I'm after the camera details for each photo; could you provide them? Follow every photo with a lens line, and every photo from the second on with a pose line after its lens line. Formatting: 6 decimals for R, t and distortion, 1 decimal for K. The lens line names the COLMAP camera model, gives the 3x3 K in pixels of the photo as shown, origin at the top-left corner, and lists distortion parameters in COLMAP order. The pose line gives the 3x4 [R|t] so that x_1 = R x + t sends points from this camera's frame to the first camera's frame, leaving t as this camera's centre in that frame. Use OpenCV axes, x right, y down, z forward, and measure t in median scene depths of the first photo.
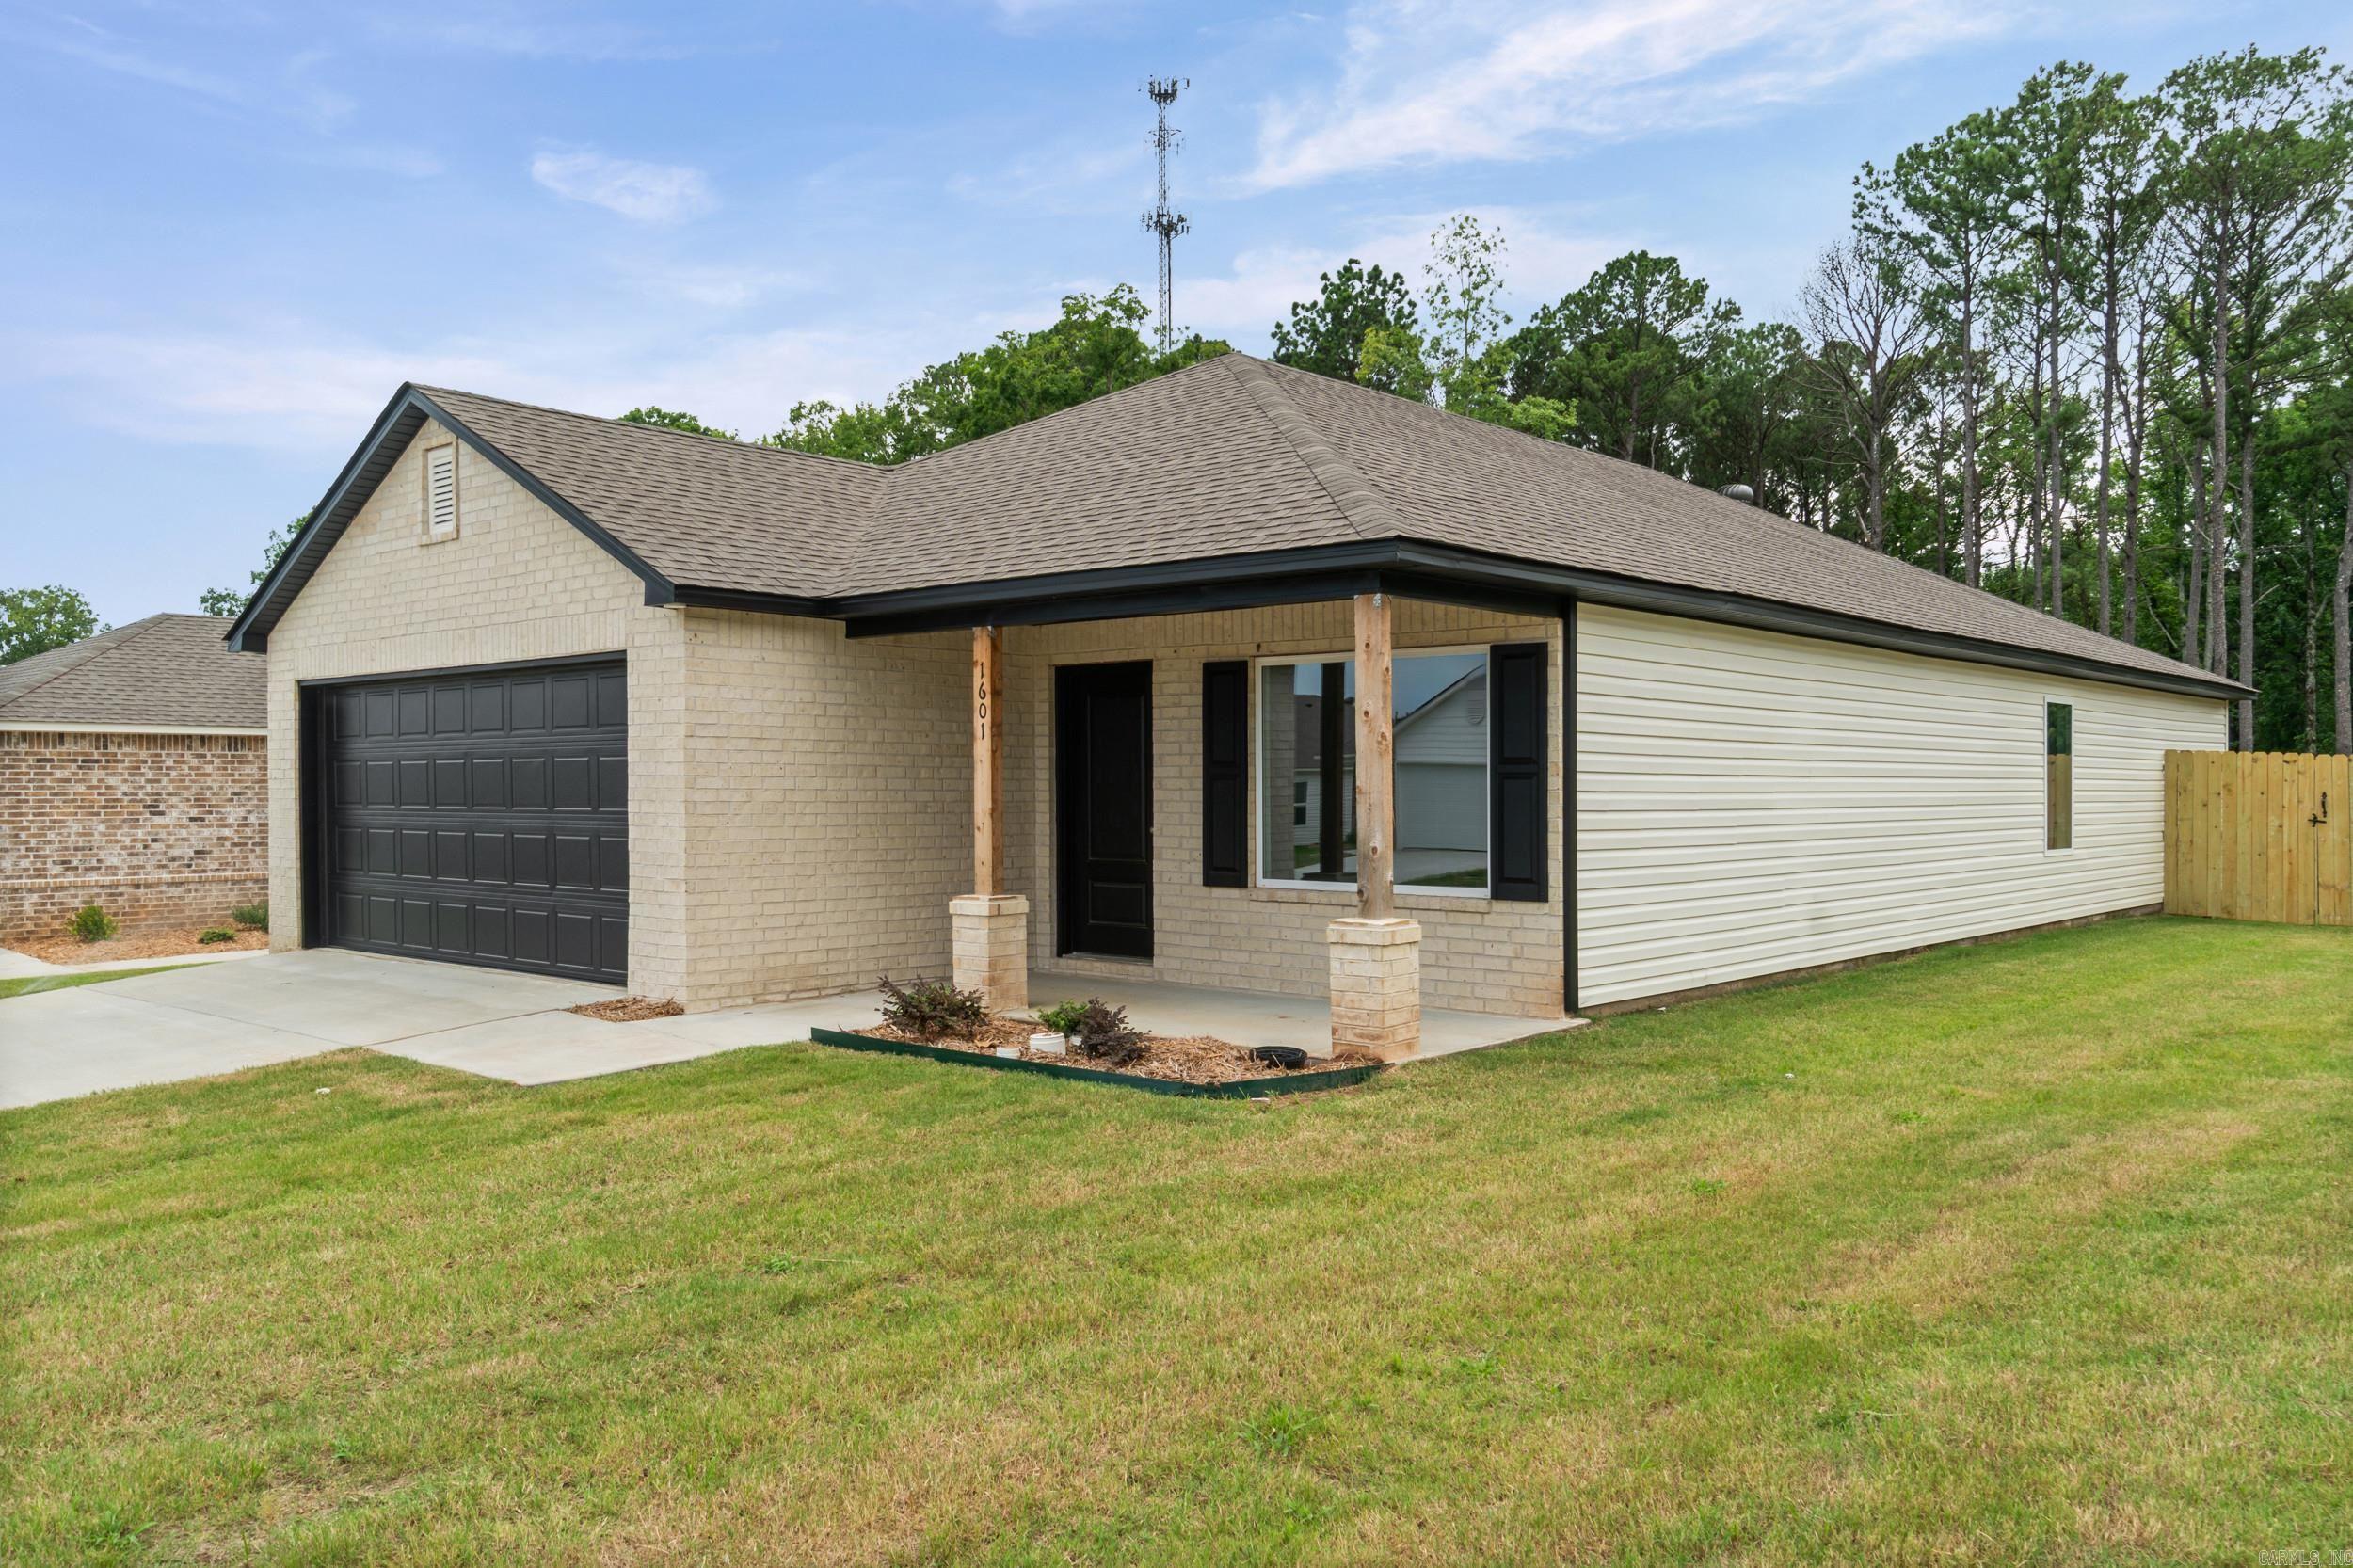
lens RADIAL K [[1759.2, 0, 1197.4], [0, 1759.2, 786.4], [0, 0, 1]] dist [0.012474, -0.001865]
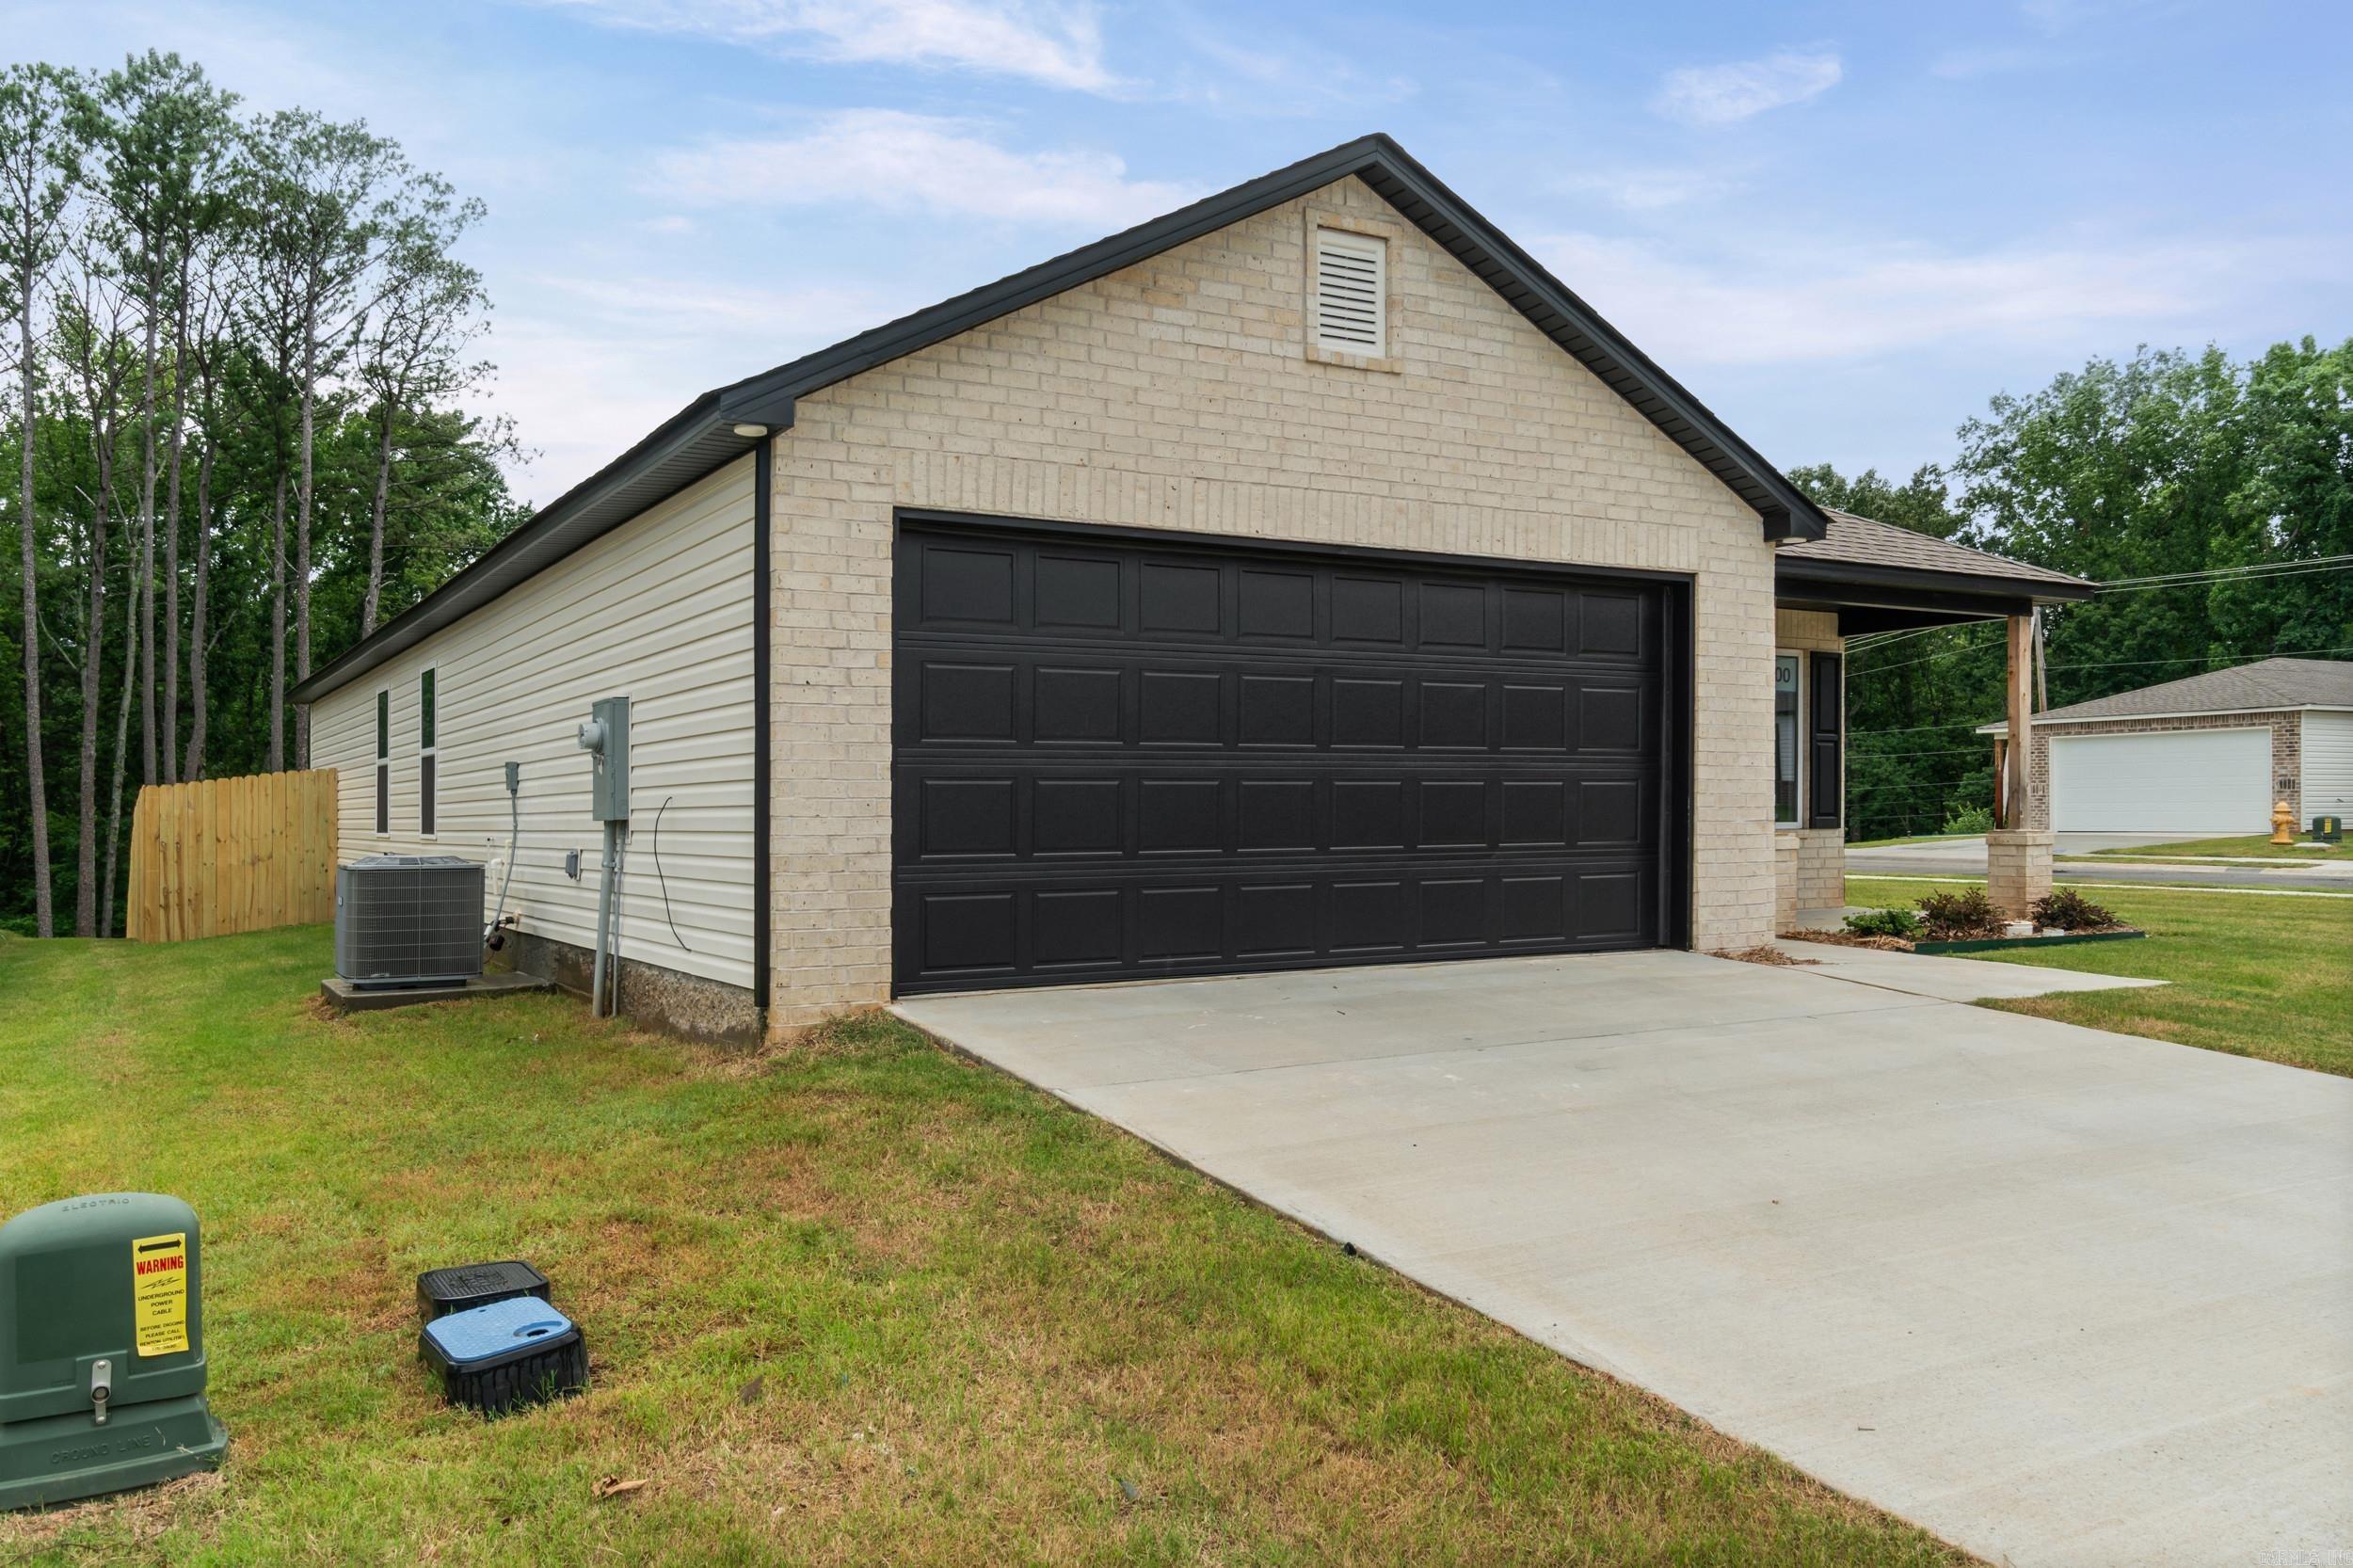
lens RADIAL K [[1759.2, 0, 1157.3], [0, 1759.2, 794.9], [0, 0, 1]] dist [0.012474, -0.001865]
pose [[0.331792, 0.008371, 0.943315, -1.283707], [0.009243, 0.999884, -0.012124, 0.046131], [-0.943307, 0.012742, 0.331676, 0.967048]]
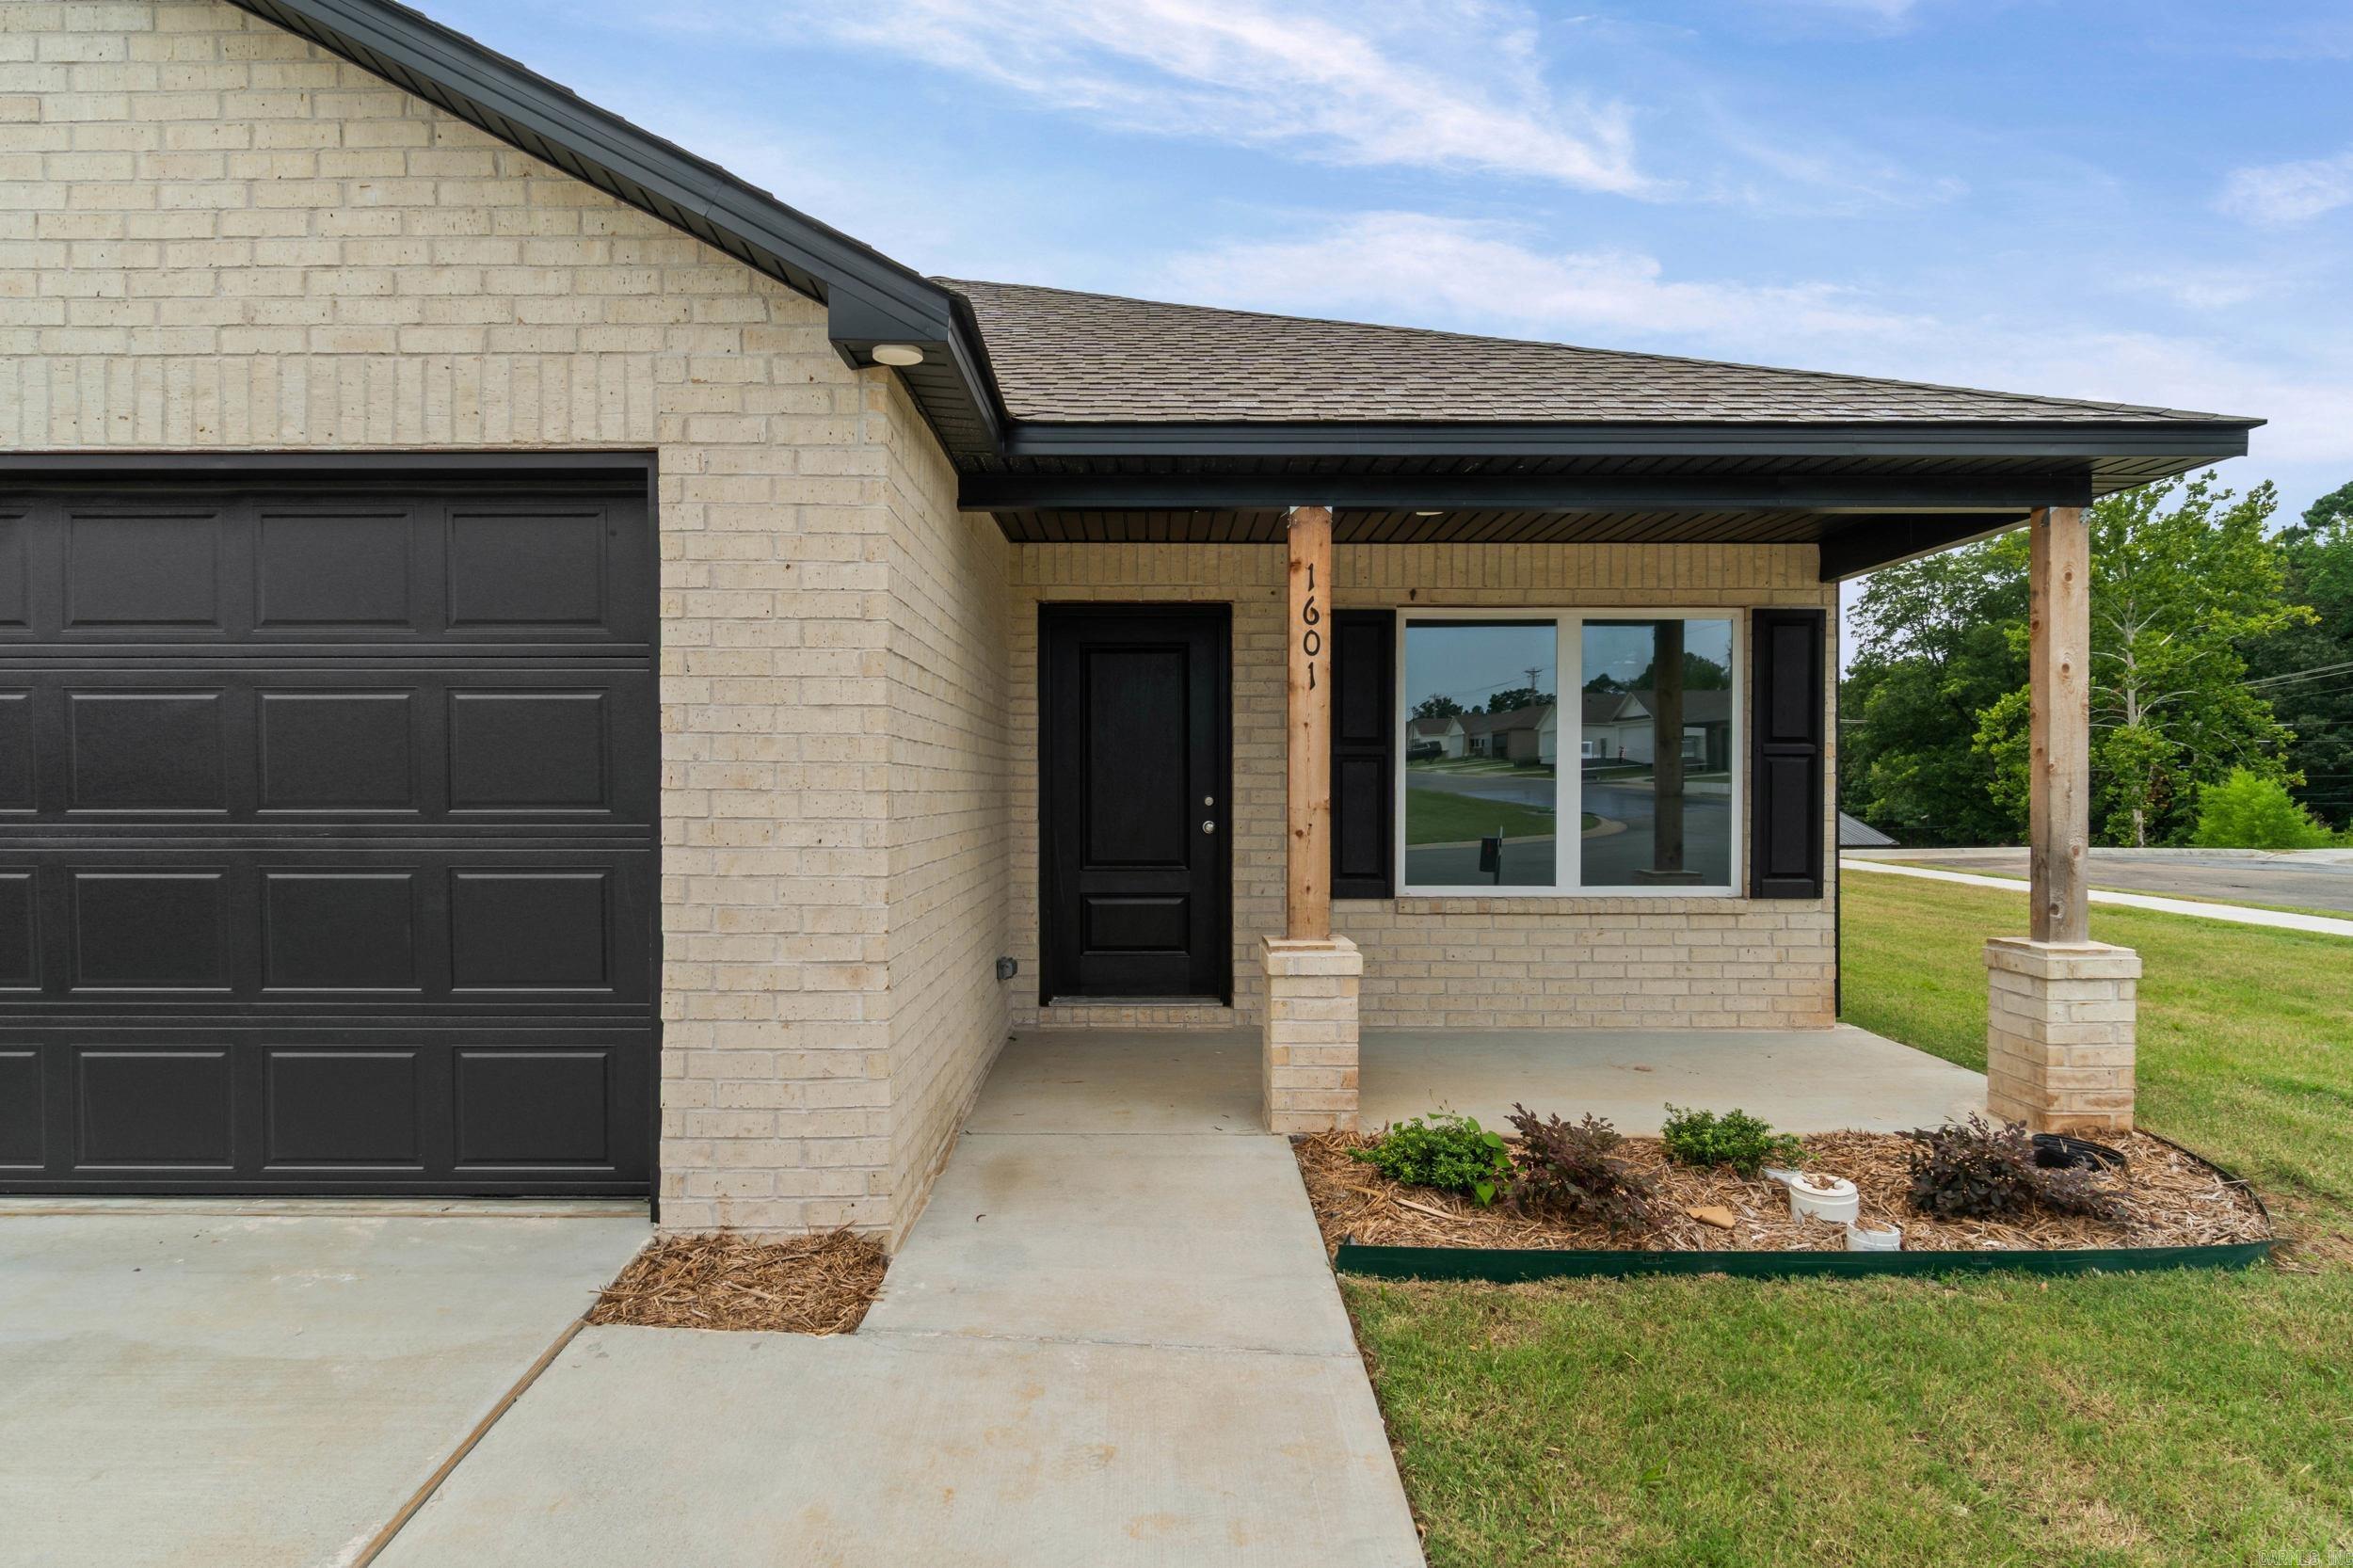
lens RADIAL K [[1183.6, 0, 1165.9], [0, 1183.6, 778.7], [0, 0, 1]] dist [-0.005272, 0.002826]
pose [[0.759659, 0.004390, 0.650307, -0.420405], [-0.000957, 0.999984, -0.005632, 0.006687], [-0.650321, 0.003656, 0.759651, 0.695928]]
